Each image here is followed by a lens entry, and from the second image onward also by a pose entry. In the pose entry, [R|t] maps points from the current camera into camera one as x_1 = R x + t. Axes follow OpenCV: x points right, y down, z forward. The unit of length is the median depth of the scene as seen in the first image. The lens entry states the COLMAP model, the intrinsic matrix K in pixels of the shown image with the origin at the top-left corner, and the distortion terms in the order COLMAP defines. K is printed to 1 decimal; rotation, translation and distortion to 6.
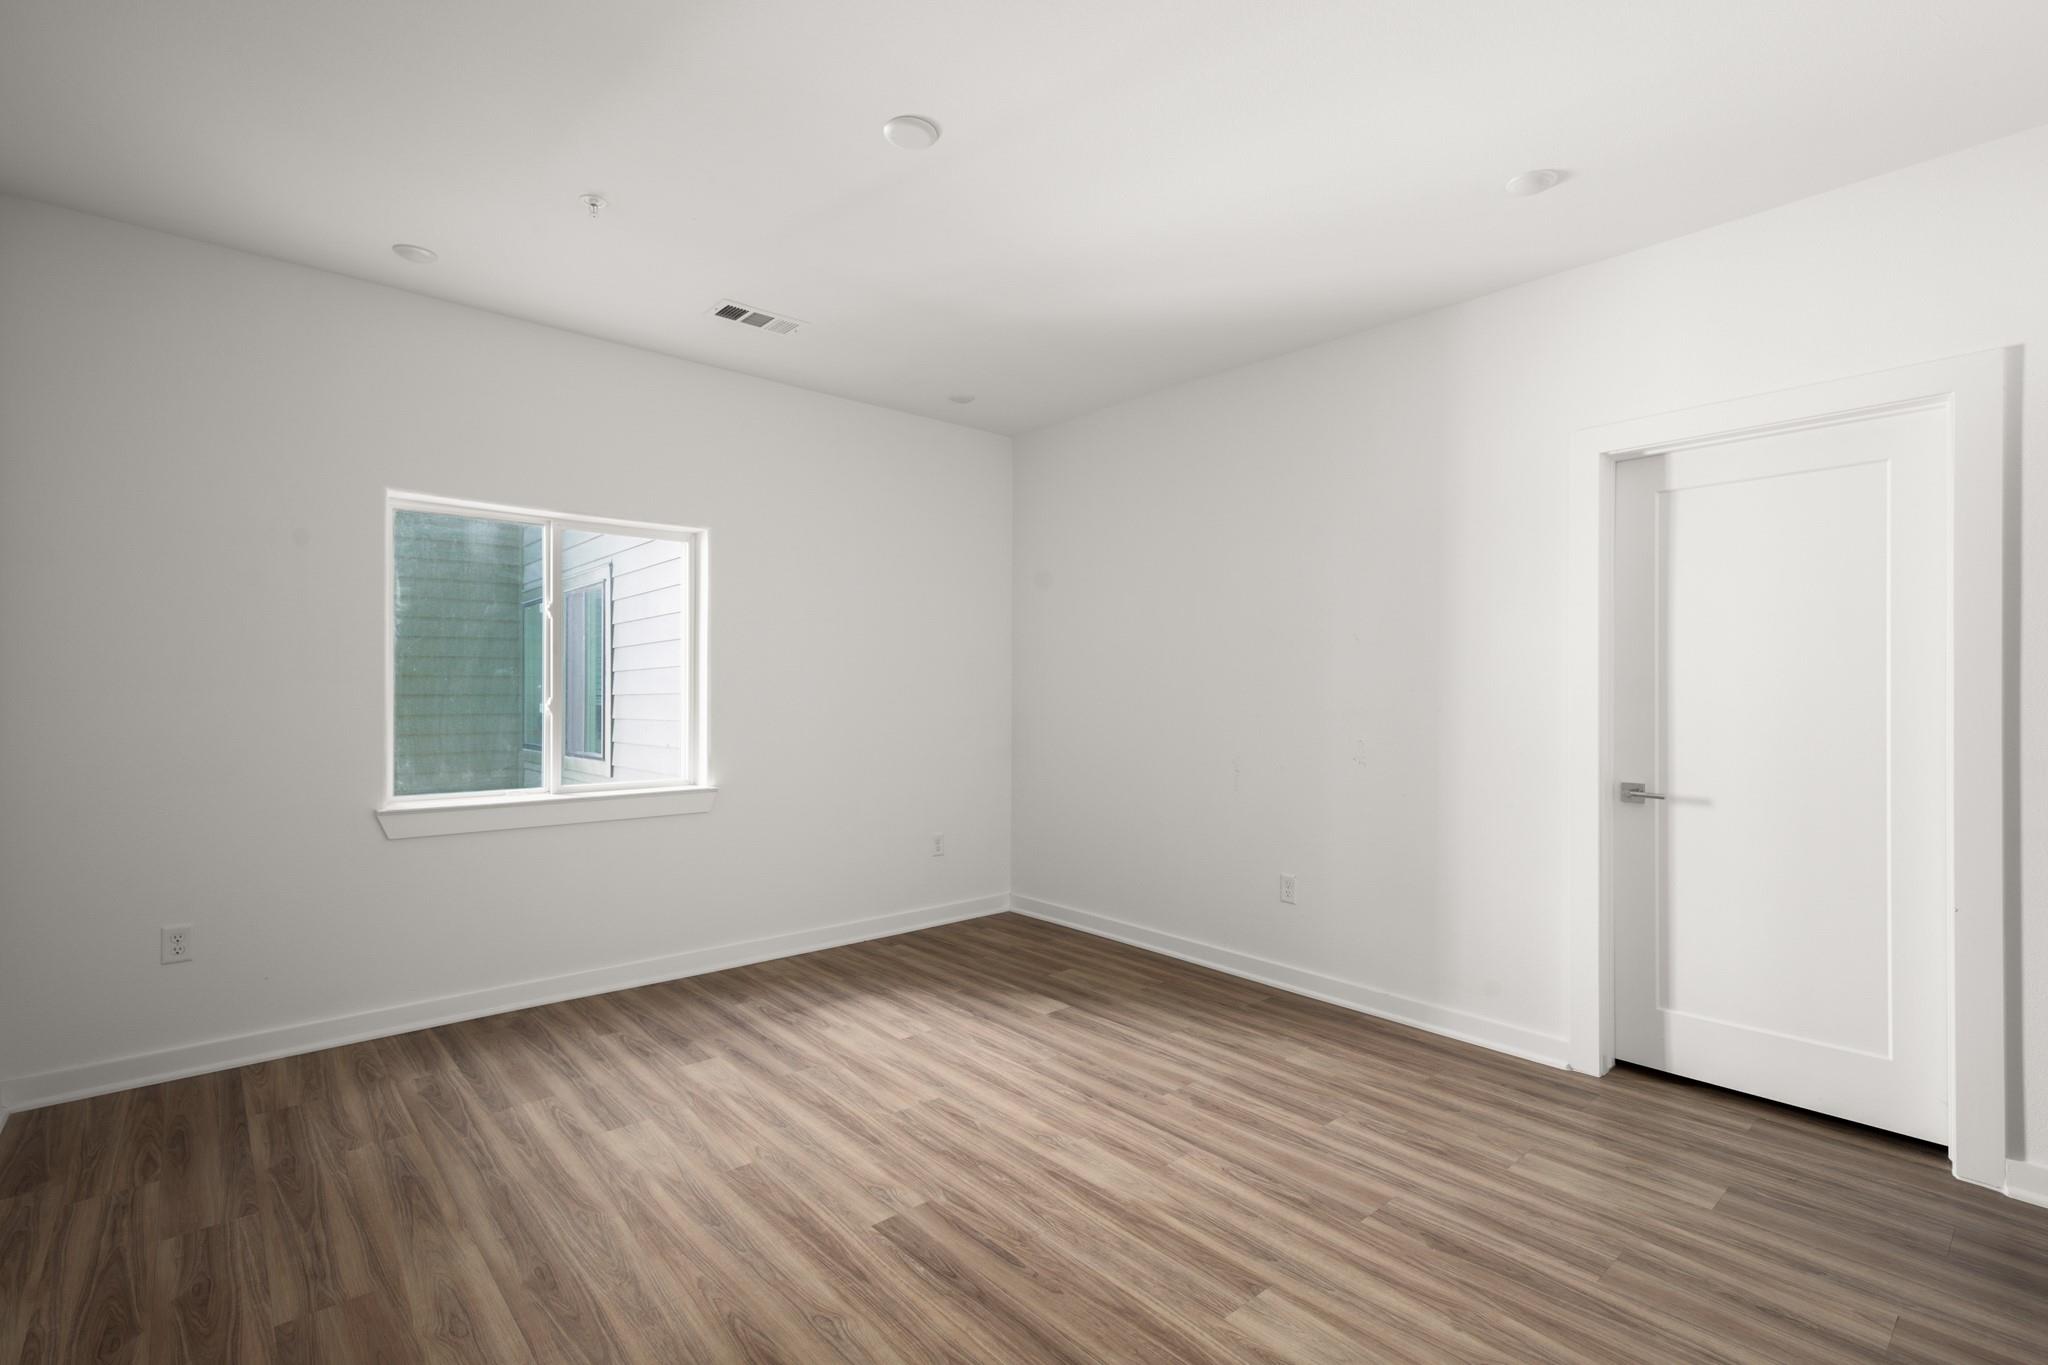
lens RADIAL K [[928.5, 0, 1035.4], [0, 928.5, 684.5], [0, 0, 1]] dist [0.016296, -0.001118]
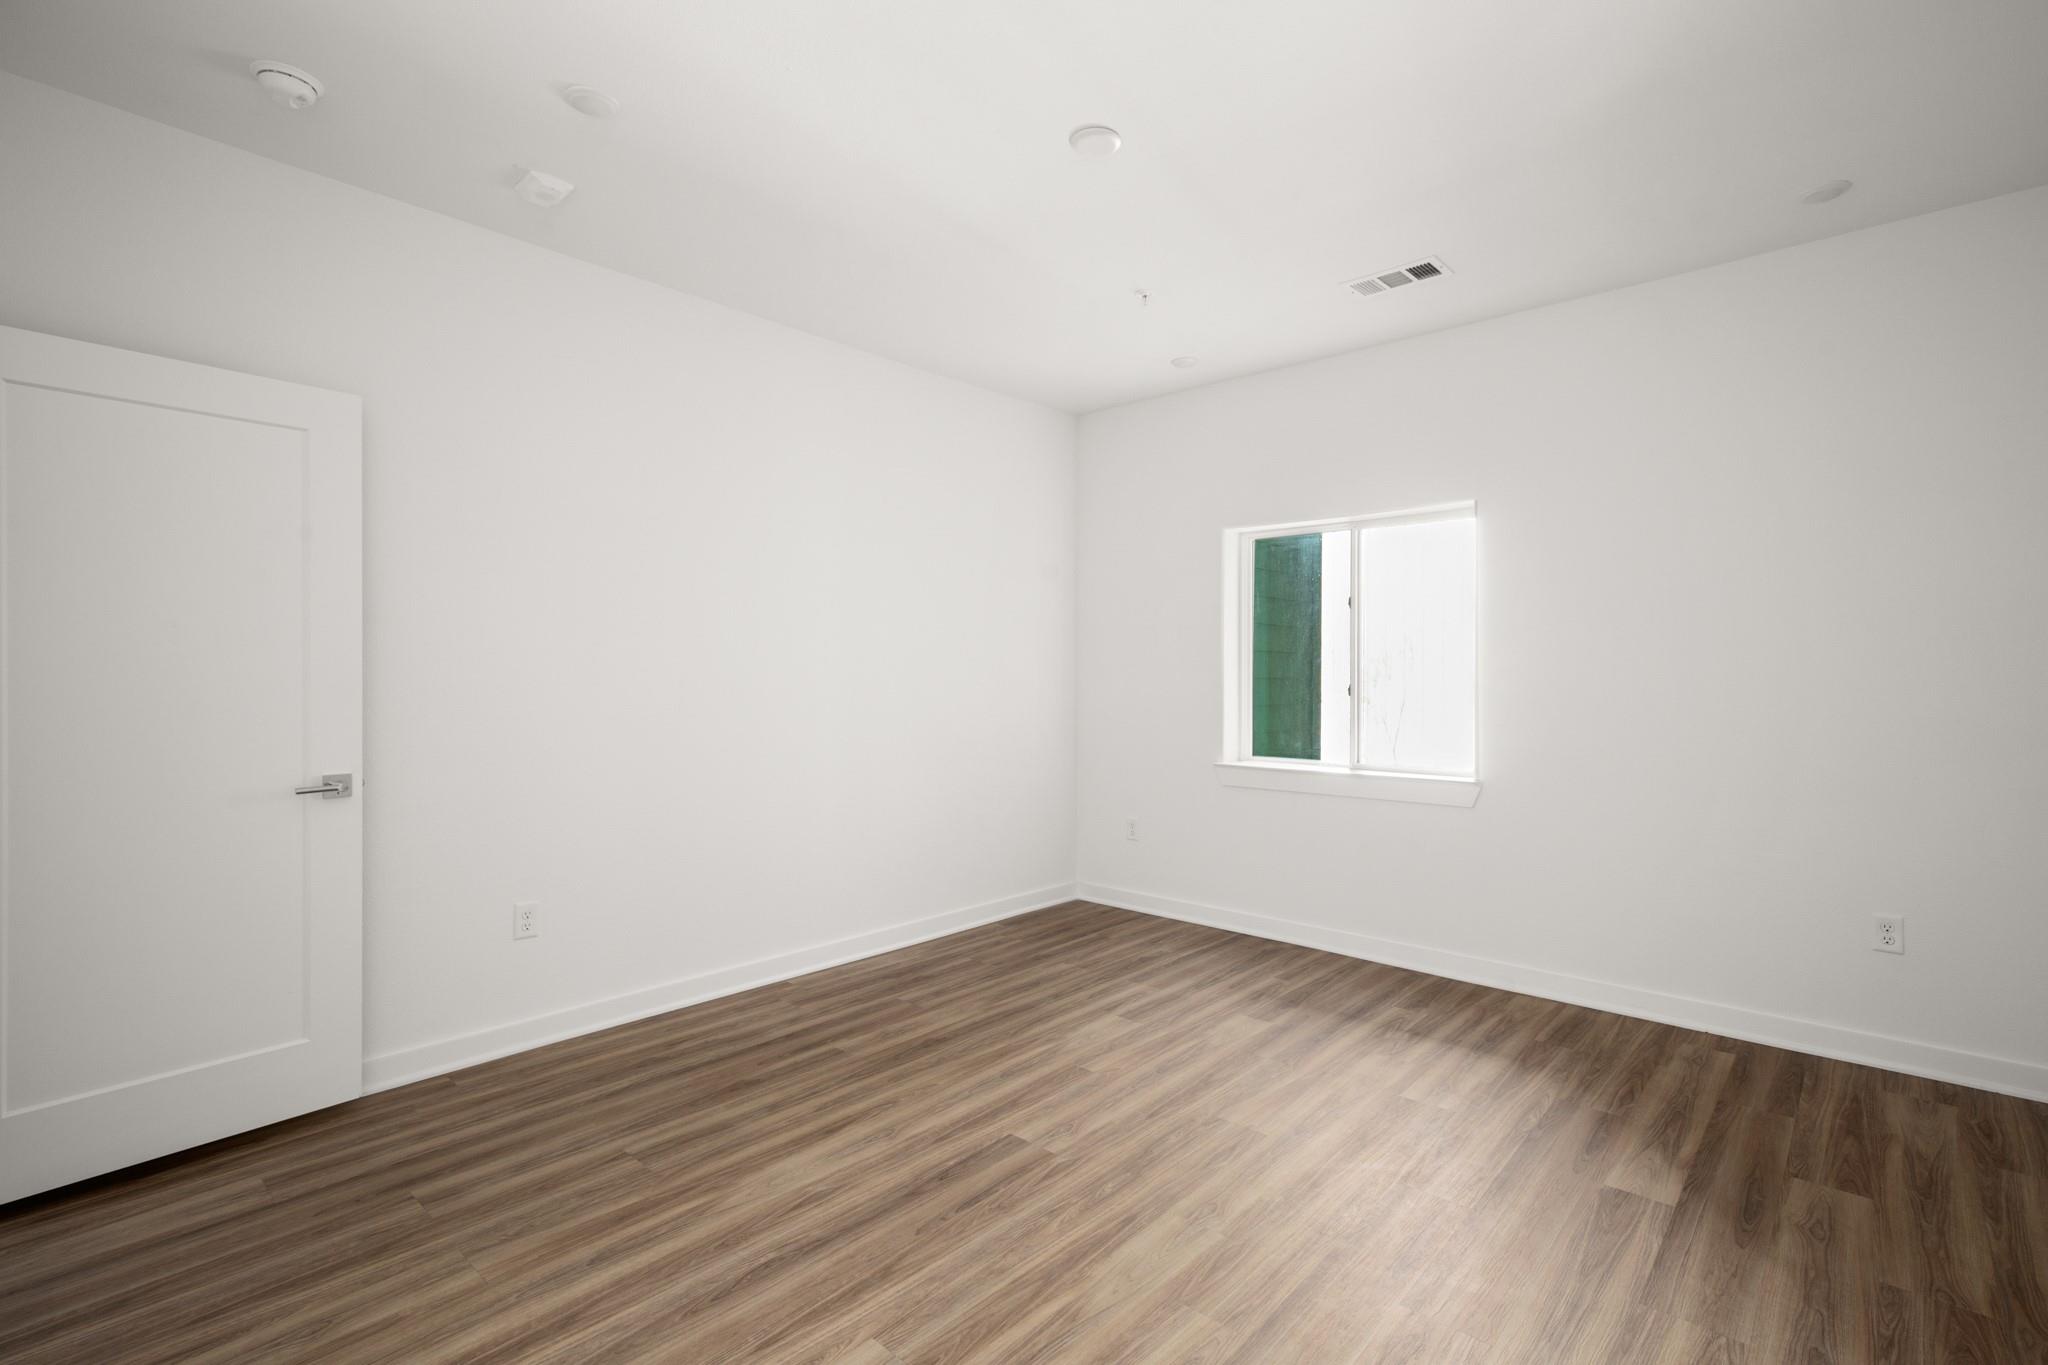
lens RADIAL K [[928.5, 0, 1035.4], [0, 928.5, 684.5], [0, 0, 1]] dist [0.016296, -0.001118]
pose [[0.127080, 0.005838, -0.991875, 0.684112], [0.005845, 0.999961, 0.006634, 0.009934], [0.991875, -0.006640, 0.127041, 0.623128]]
